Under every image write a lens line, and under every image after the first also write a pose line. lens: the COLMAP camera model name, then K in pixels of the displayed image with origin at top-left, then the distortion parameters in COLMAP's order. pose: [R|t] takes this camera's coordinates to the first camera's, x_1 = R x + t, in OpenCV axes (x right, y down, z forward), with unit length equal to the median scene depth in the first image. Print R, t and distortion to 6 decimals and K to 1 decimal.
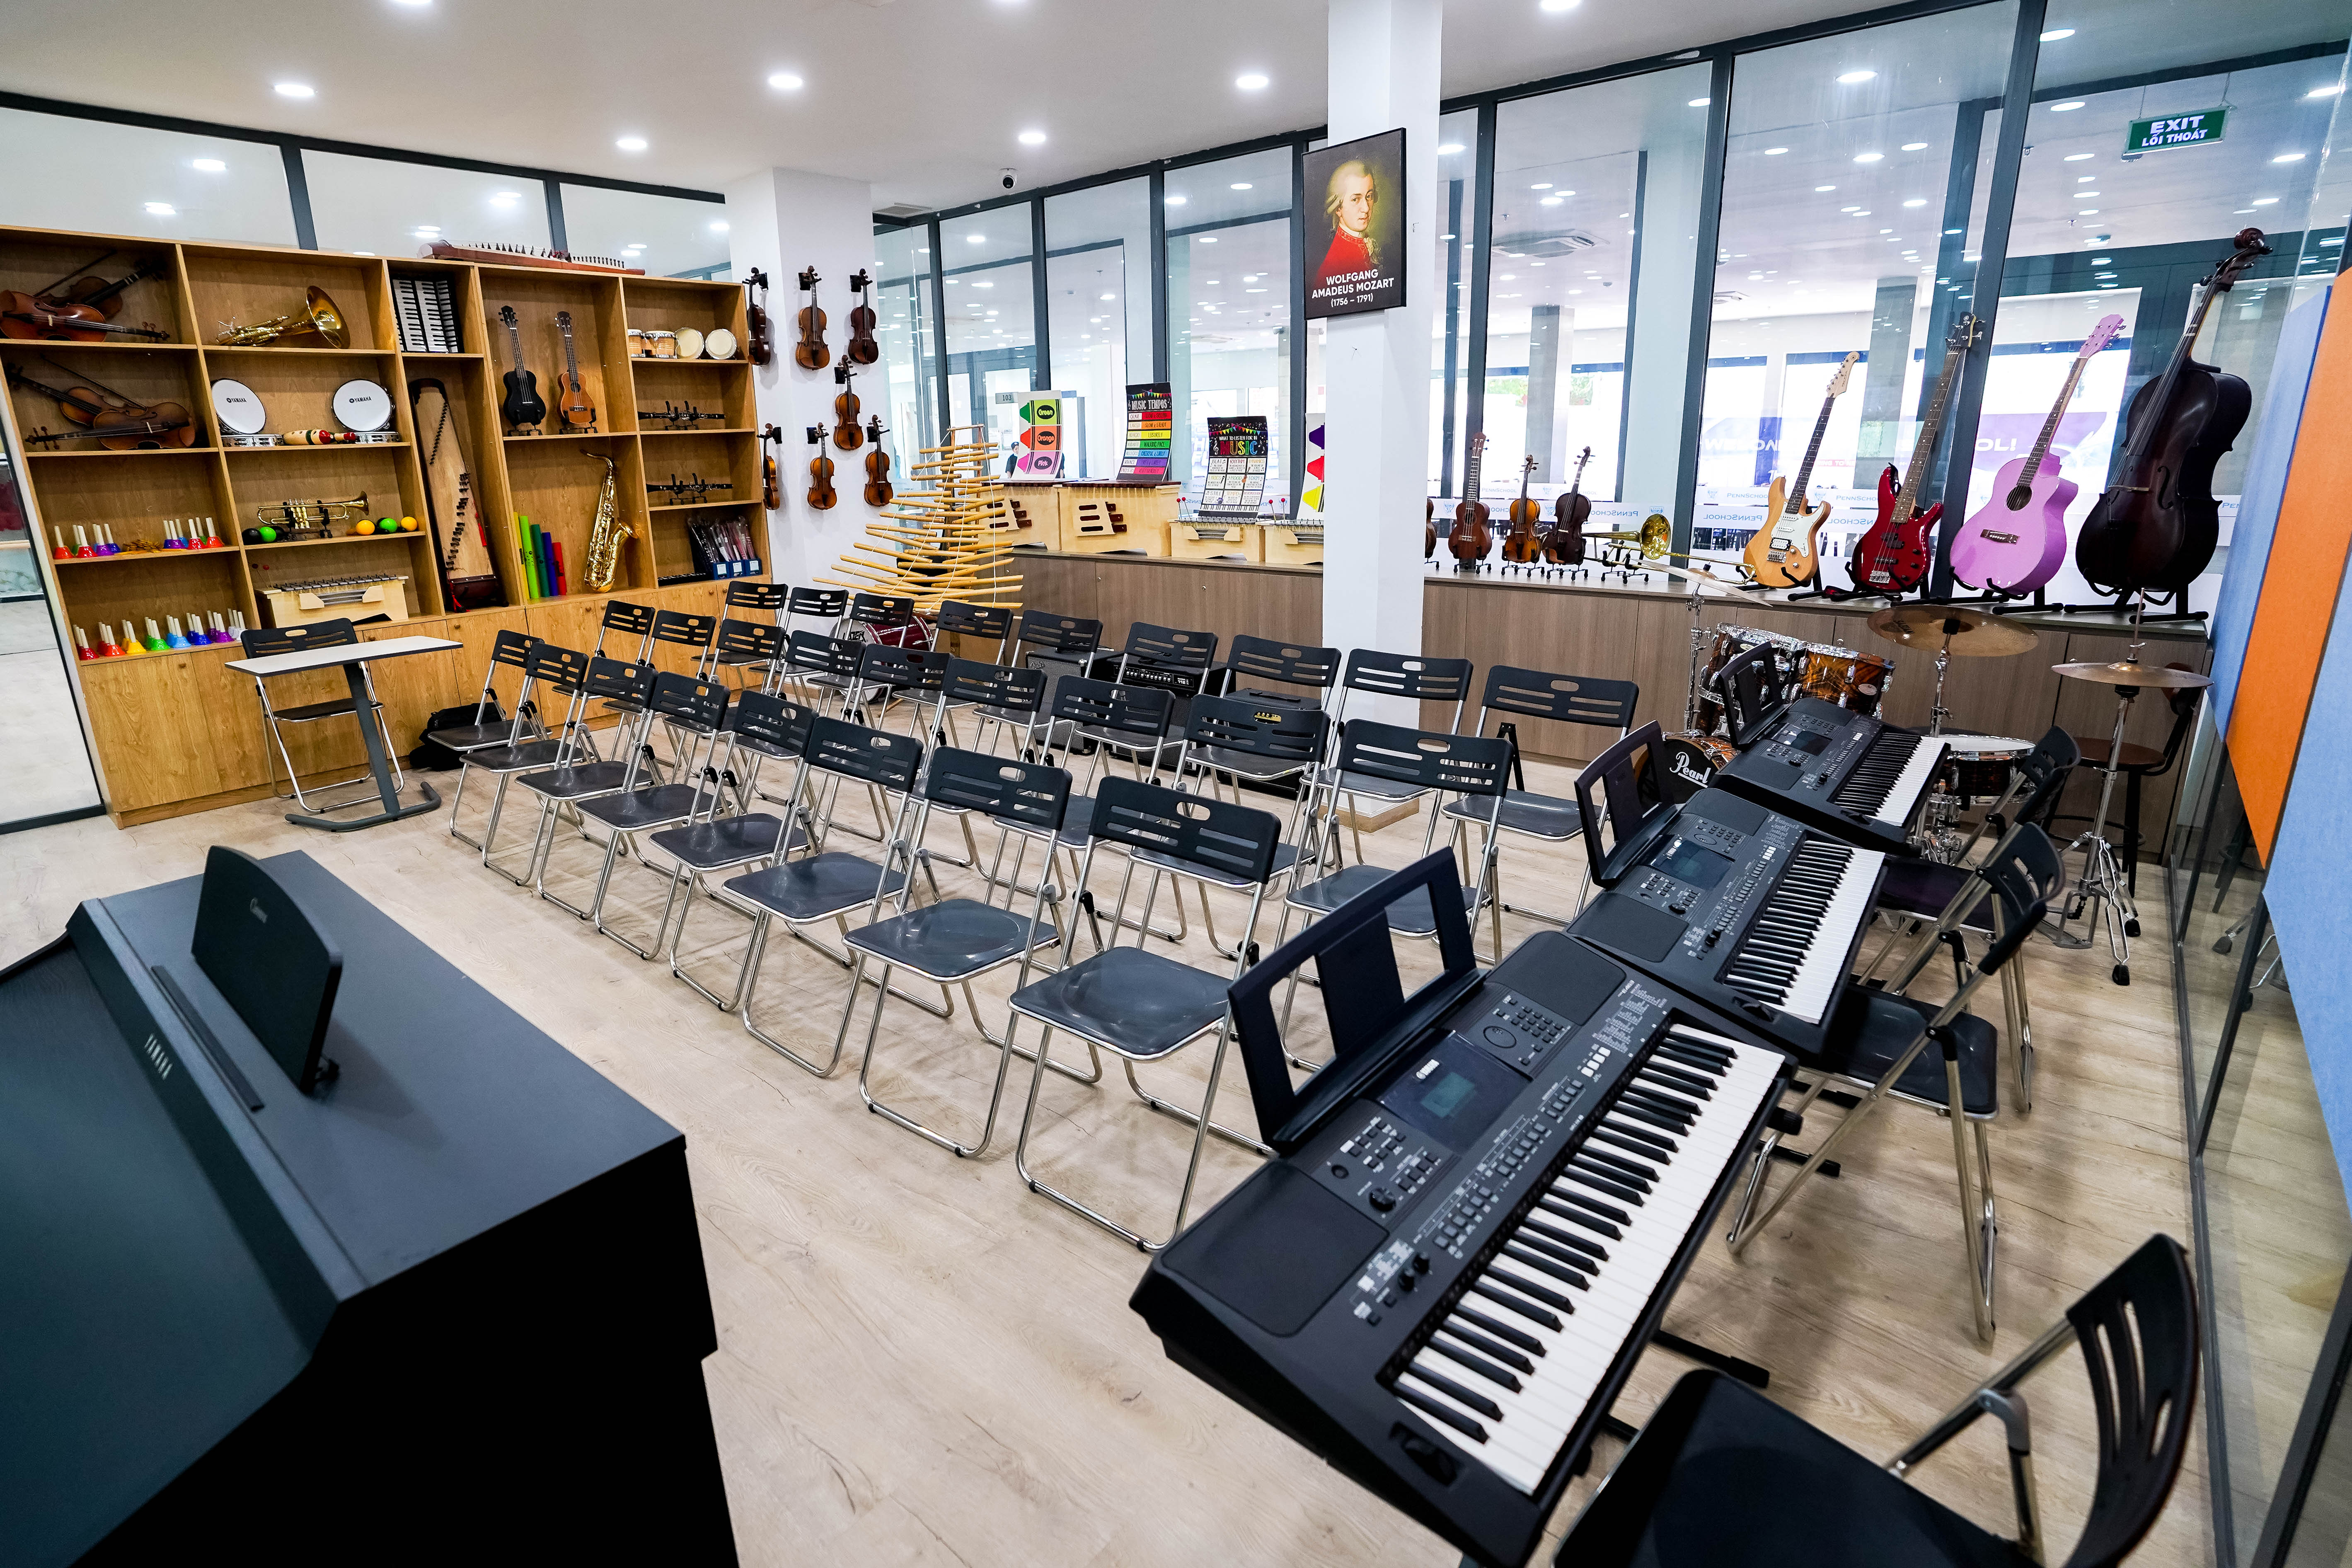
lens RADIAL K [[1145.2, 0, 1167.7], [0, 1145.2, 774.8], [0, 0, 1]] dist [-0.036463, 0.005591]
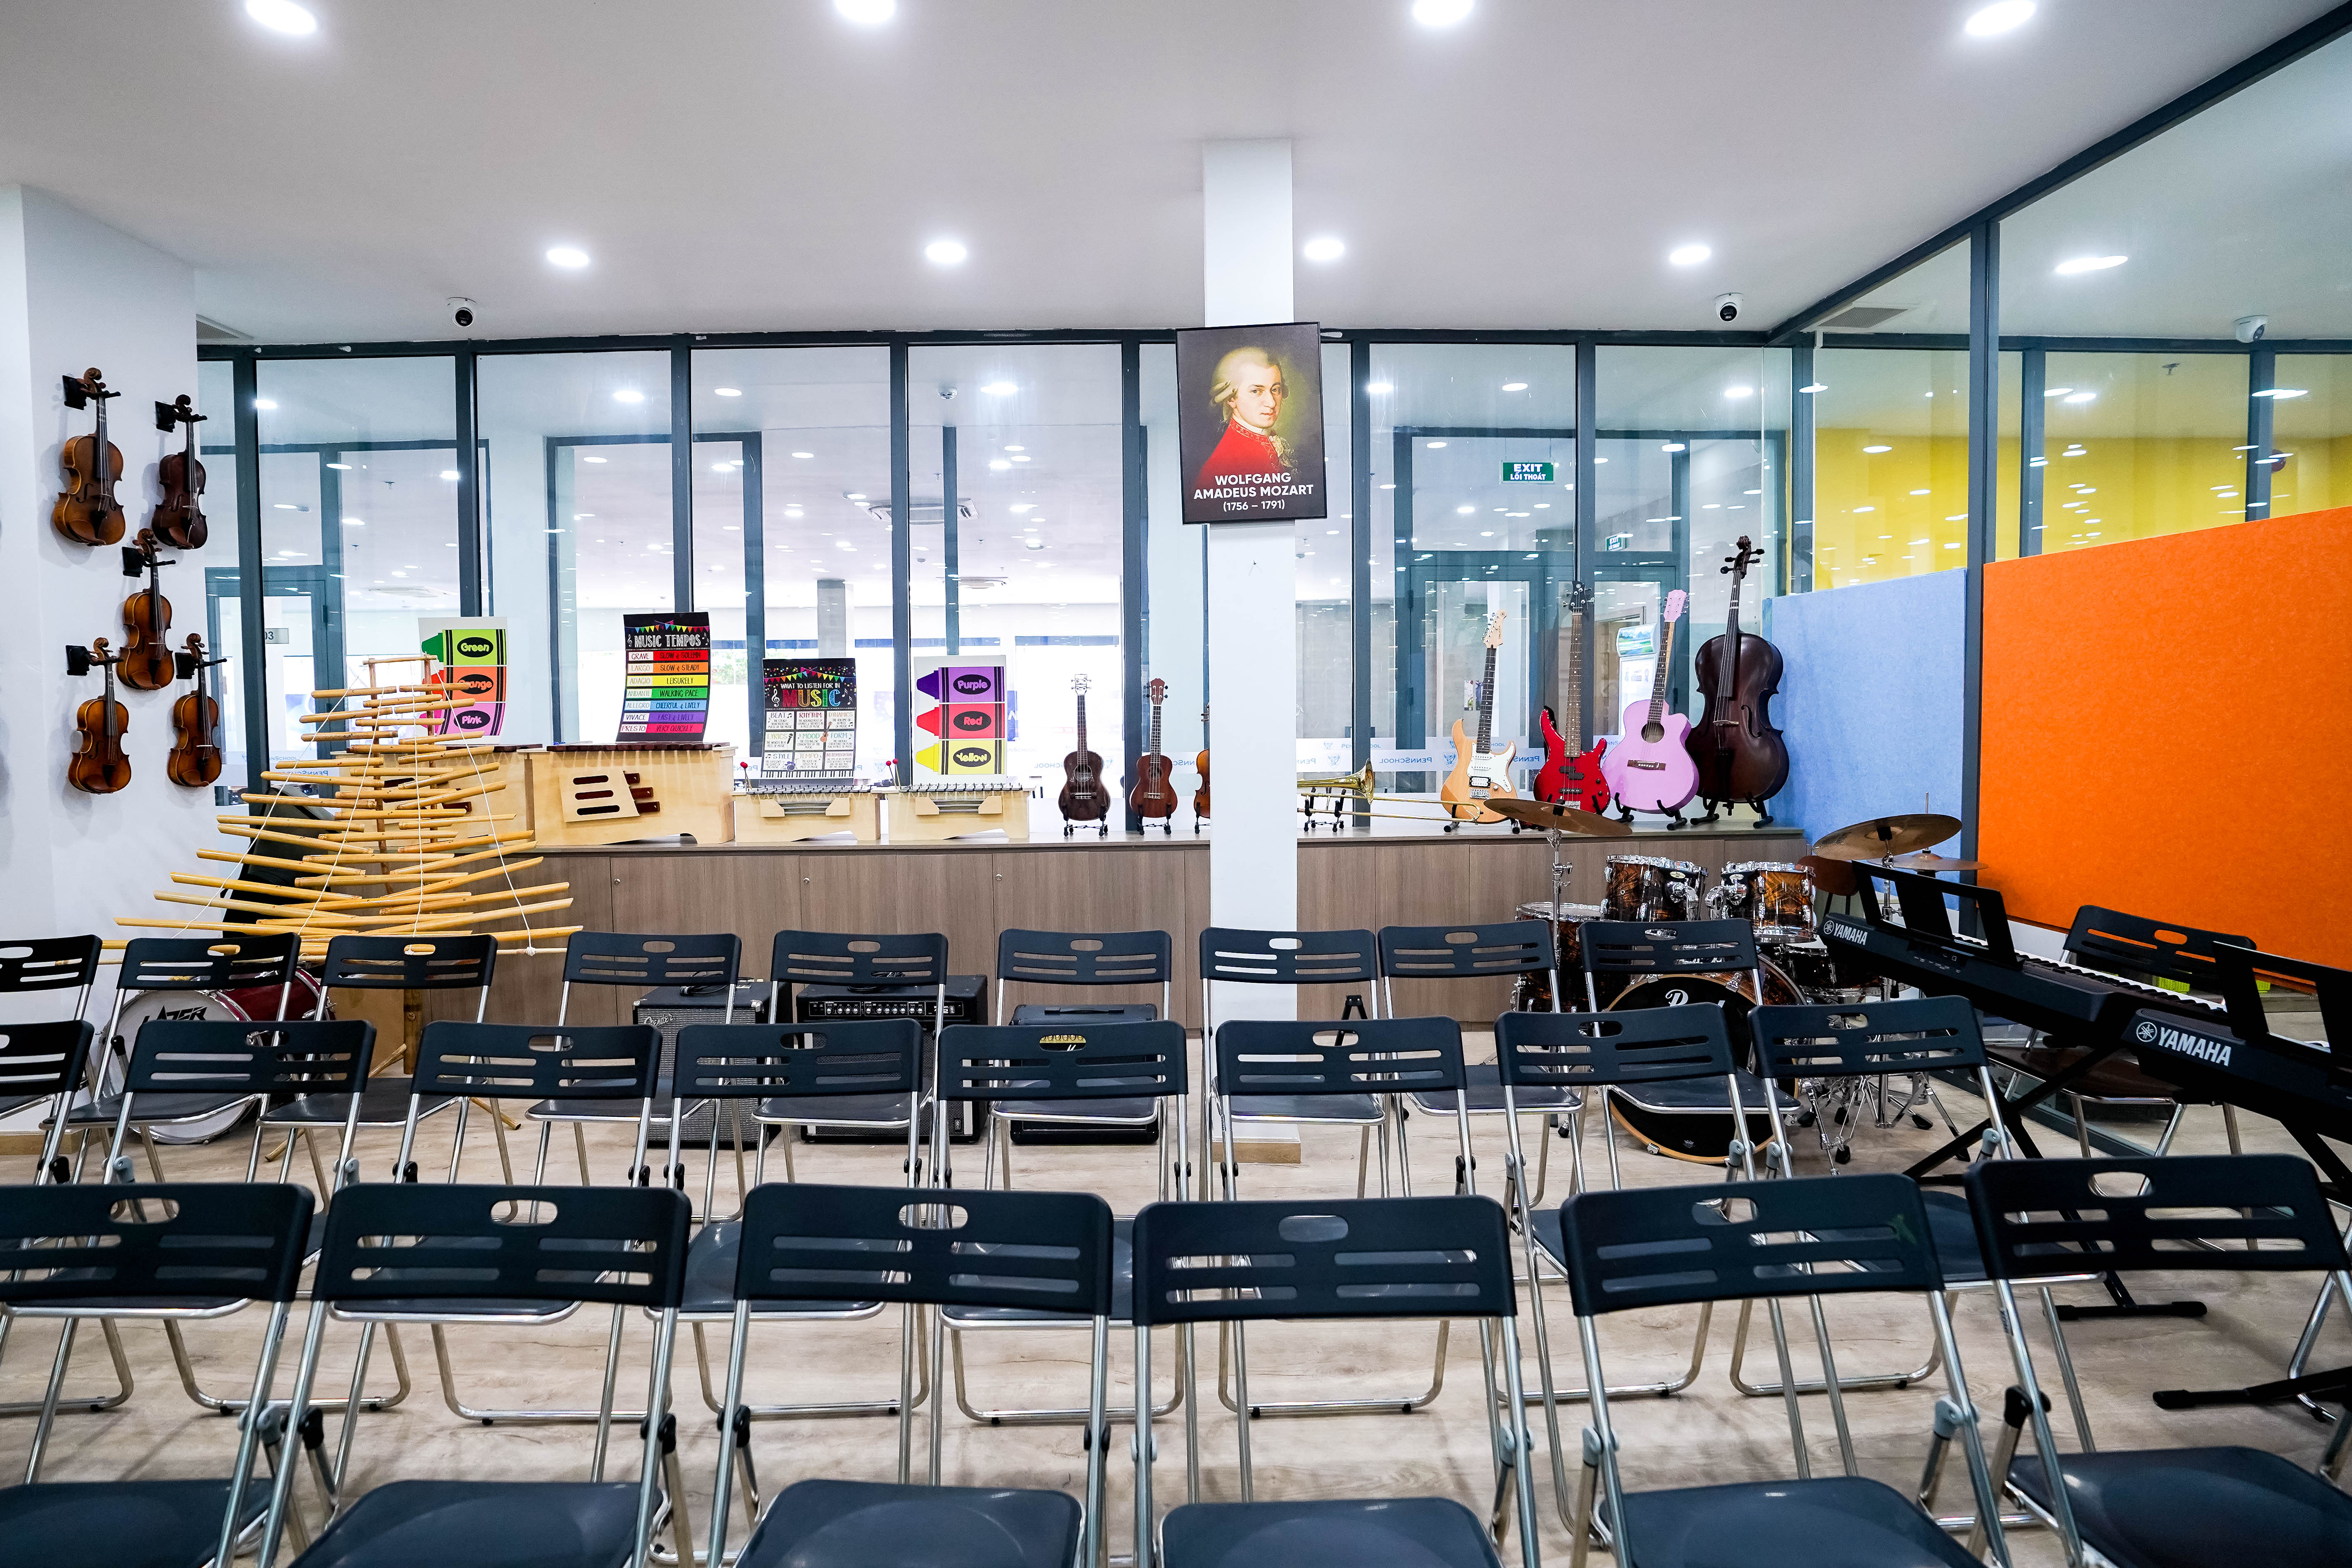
lens RADIAL K [[1145.2, 0, 1174.4], [0, 1145.2, 785.6], [0, 0, 1]] dist [-0.036463, 0.005591]
pose [[0.756909, -0.030221, 0.652821, -0.264922], [0.179139, 0.970263, -0.162785, -0.060768], [-0.628488, 0.240159, 0.739815, 0.295805]]
